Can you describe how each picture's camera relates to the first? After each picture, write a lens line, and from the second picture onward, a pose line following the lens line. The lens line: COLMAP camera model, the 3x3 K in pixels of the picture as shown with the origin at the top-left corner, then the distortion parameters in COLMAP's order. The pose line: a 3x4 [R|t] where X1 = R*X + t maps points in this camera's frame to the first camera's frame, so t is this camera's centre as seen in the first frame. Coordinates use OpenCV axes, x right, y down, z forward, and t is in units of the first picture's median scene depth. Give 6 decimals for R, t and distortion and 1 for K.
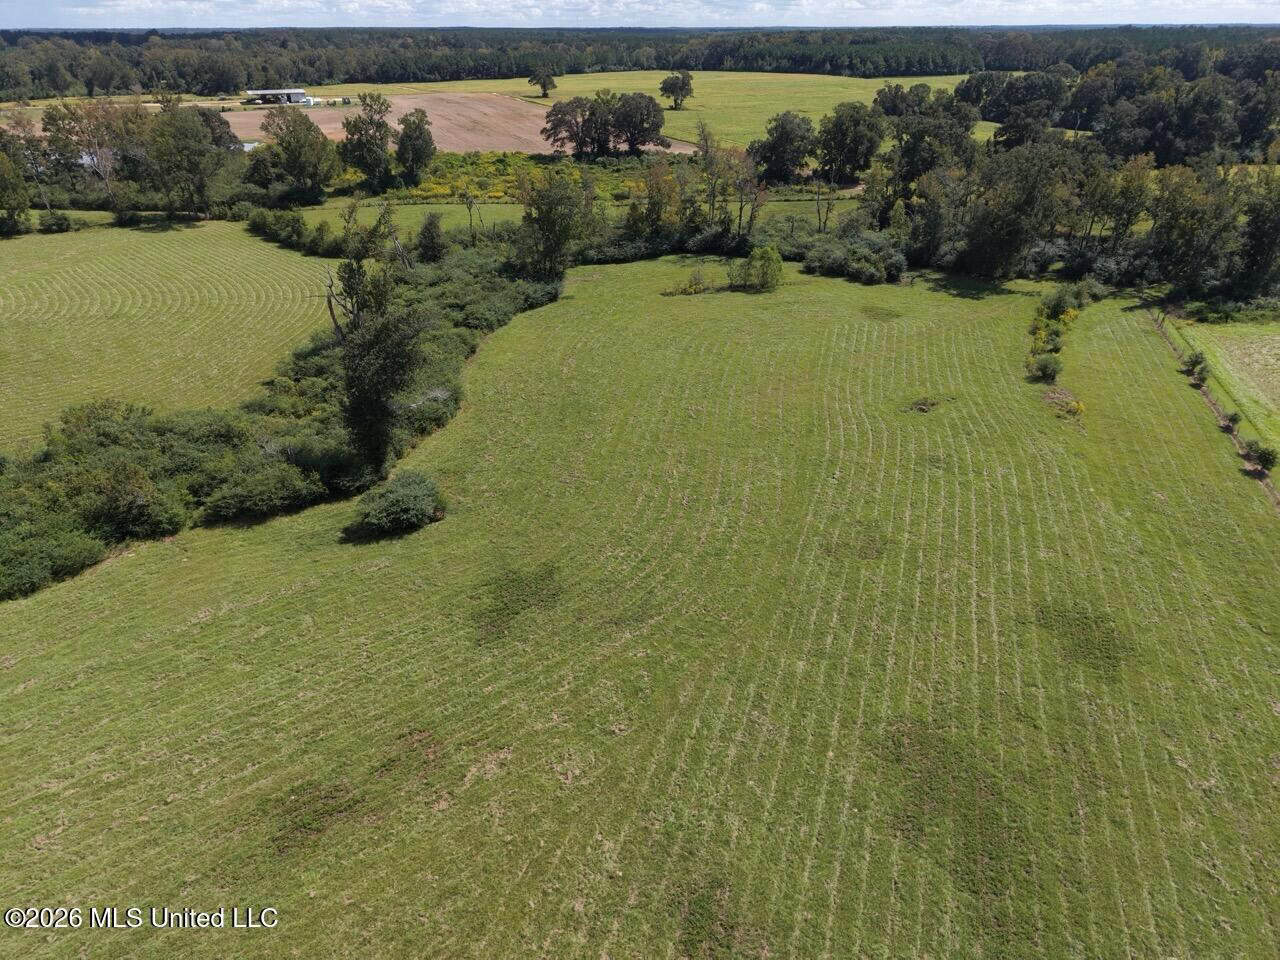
lens RADIAL K [[858.6, 0, 638.5], [0, 858.6, 479.1], [0, 0, 1]] dist [0.021548, -0.017867]
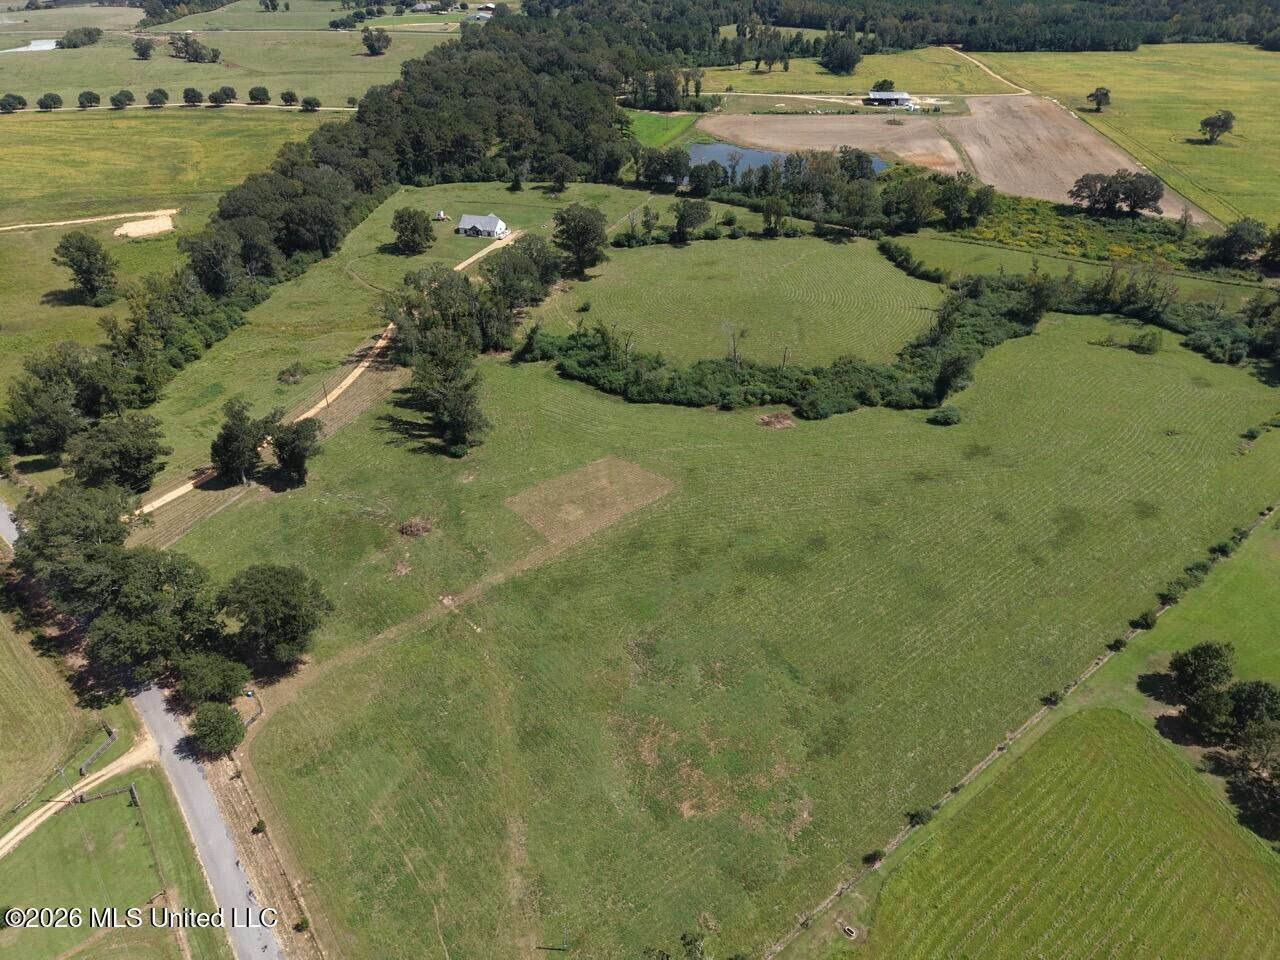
lens RADIAL K [[858.6, 0, 638.5], [0, 858.6, 479.1], [0, 0, 1]] dist [0.021548, -0.017867]
pose [[0.844324, 0.303788, -0.441395, 0.107311], [-0.246519, 0.951627, 0.183399, -0.023258], [0.475758, -0.046036, 0.878371, -1.057740]]
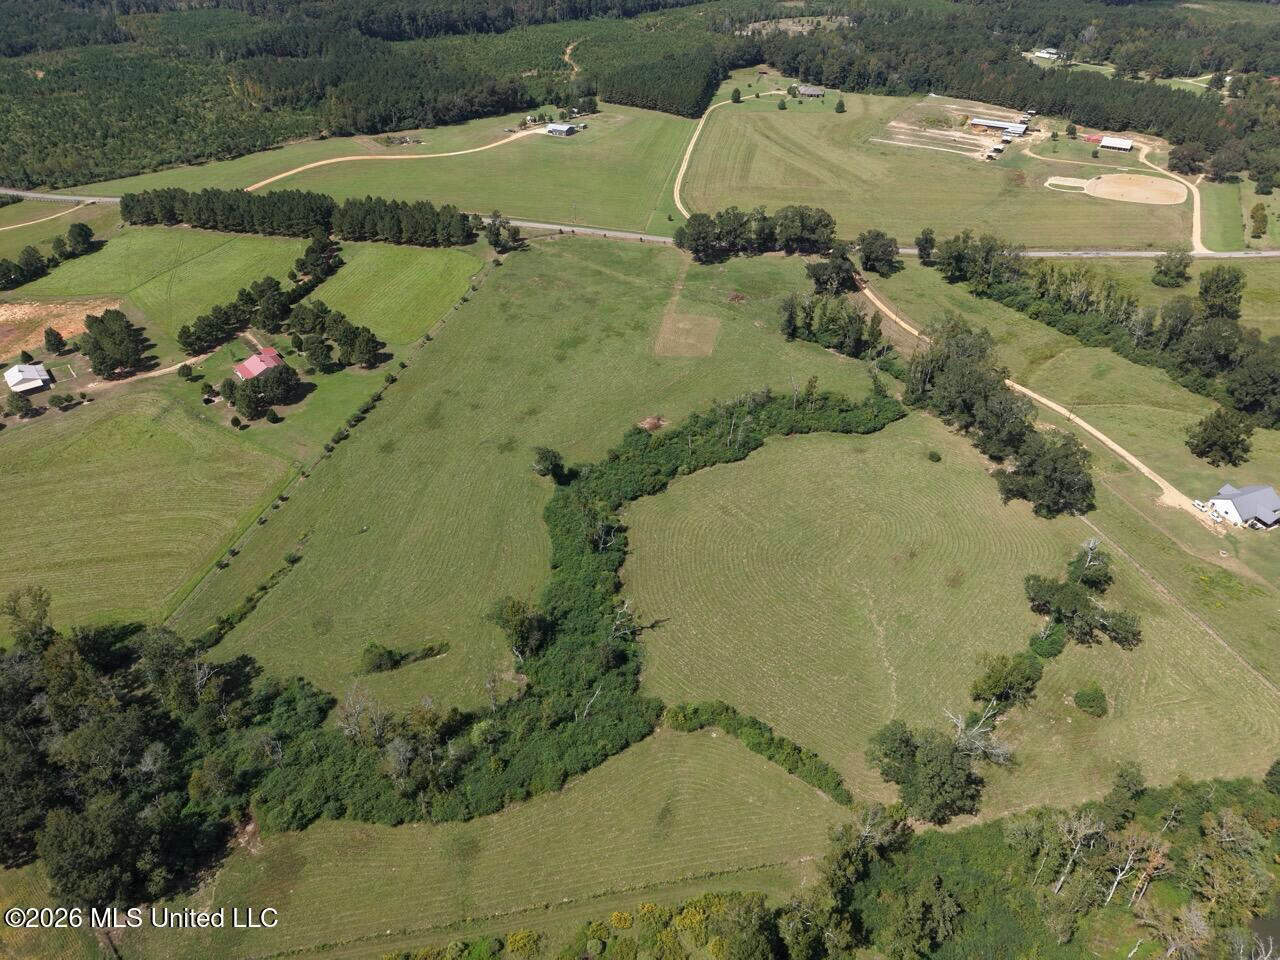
lens RADIAL K [[859.9, 0, 638.2], [0, 859.9, 480.0], [0, 0, 1]] dist [0.012874, -0.008076]
pose [[-0.994925, 0.063480, -0.078062, -0.178332], [-0.042277, 0.440270, 0.896869, -1.494431], [0.091302, 0.895618, -0.435353, 1.227997]]
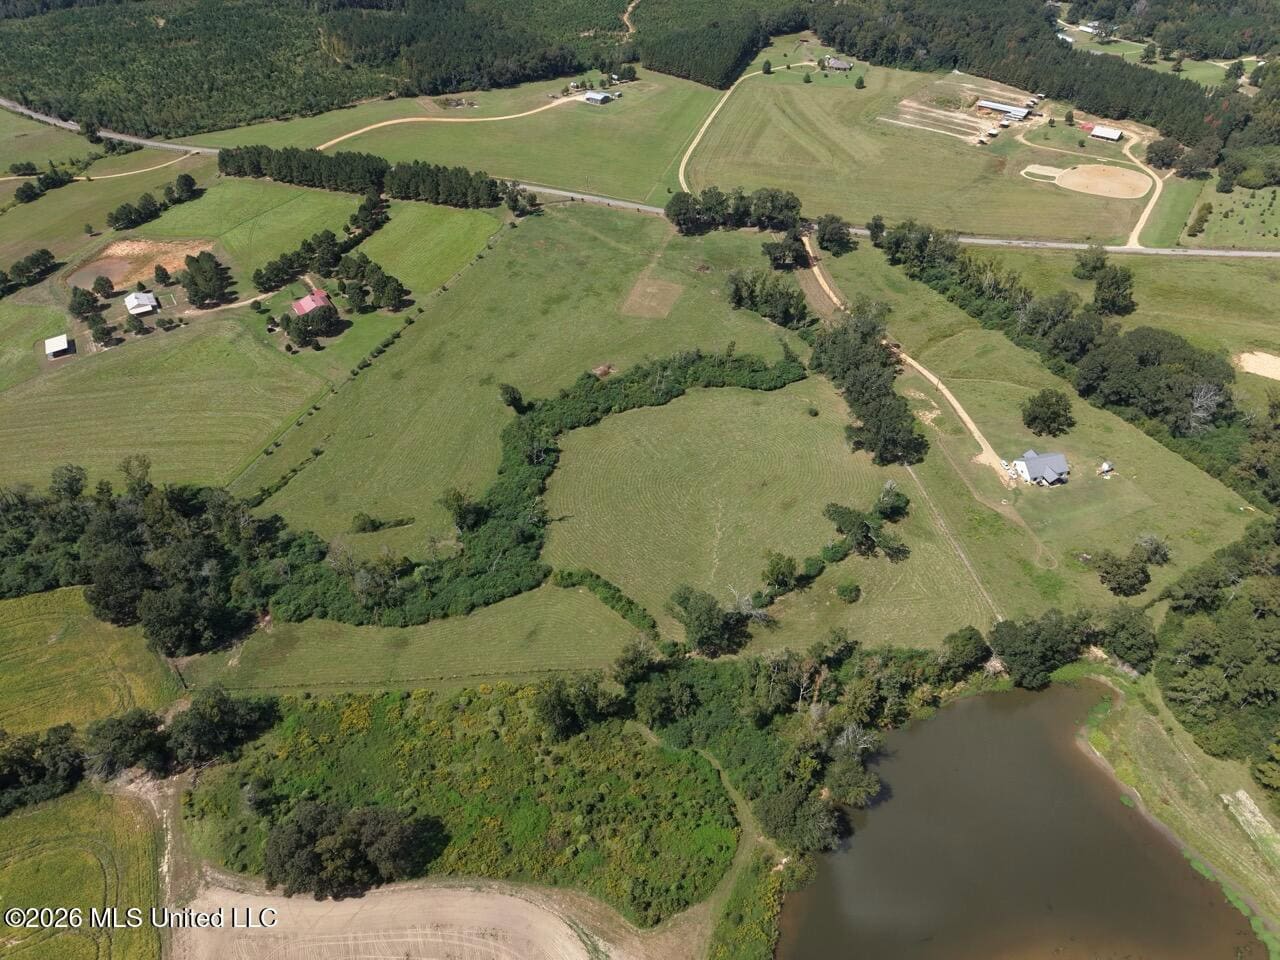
lens RADIAL K [[858.6, 0, 638.5], [0, 858.6, 479.1], [0, 0, 1]] dist [0.021548, -0.017867]
pose [[-0.999815, -0.009419, 0.016797, -0.495789], [0.012086, 0.372157, 0.928091, -1.954601], [-0.014993, 0.928122, -0.371974, 1.463050]]
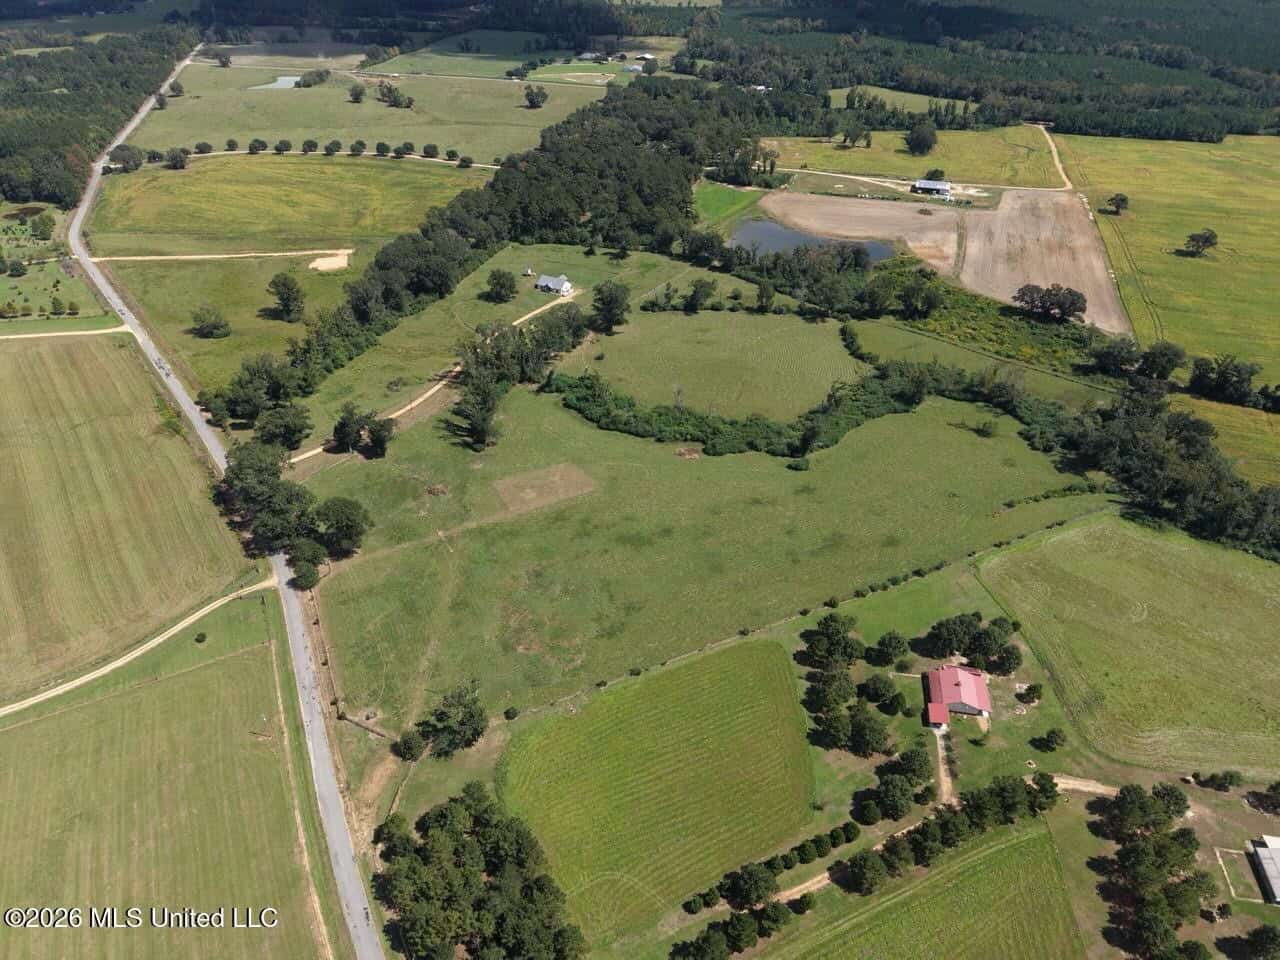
lens RADIAL K [[853.6, 0, 640.0], [0, 853.6, 480.0], [0, 0, 1]] dist [0.046859, -0.054192]
pose [[0.711393, 0.407223, -0.572791, 0.812507], [-0.331272, 0.913096, 0.237729, -0.319190], [0.619822, 0.020631, 0.784471, -1.440330]]
